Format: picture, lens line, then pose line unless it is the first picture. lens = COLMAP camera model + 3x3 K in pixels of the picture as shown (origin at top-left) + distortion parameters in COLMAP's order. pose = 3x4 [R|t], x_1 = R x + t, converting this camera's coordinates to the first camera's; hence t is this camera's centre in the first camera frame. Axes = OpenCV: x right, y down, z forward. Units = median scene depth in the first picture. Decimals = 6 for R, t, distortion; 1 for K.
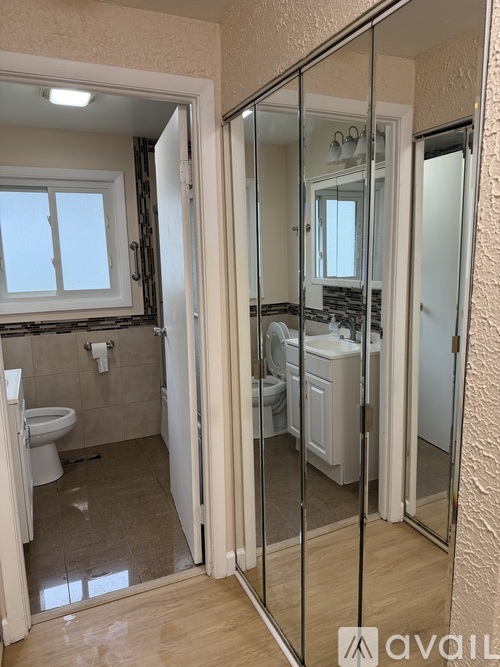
lens RADIAL K [[457.5, 0, 250.0], [0, 457.5, 333.5], [0, 0, 1]] dist [0.008289, -0.003670]
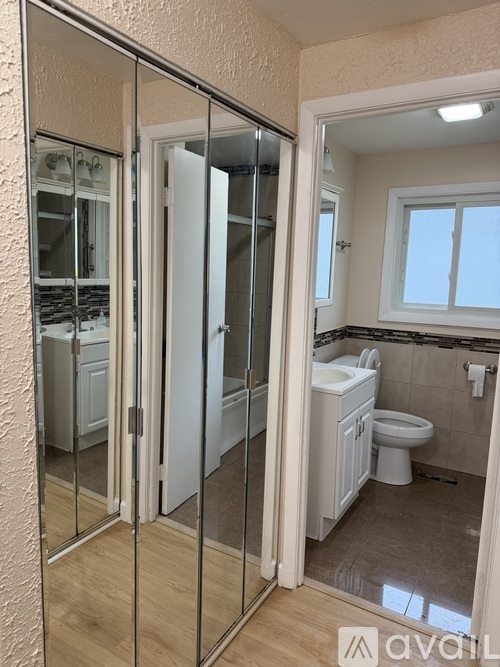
lens RADIAL K [[457.5, 0, 250.0], [0, 457.5, 333.5], [0, 0, 1]] dist [0.008289, -0.003670]
pose [[0.593707, 0.151093, -0.790369, 0.125657], [-0.175303, 0.982908, 0.056217, -0.013741], [0.785354, 0.105177, 0.610046, 0.057932]]
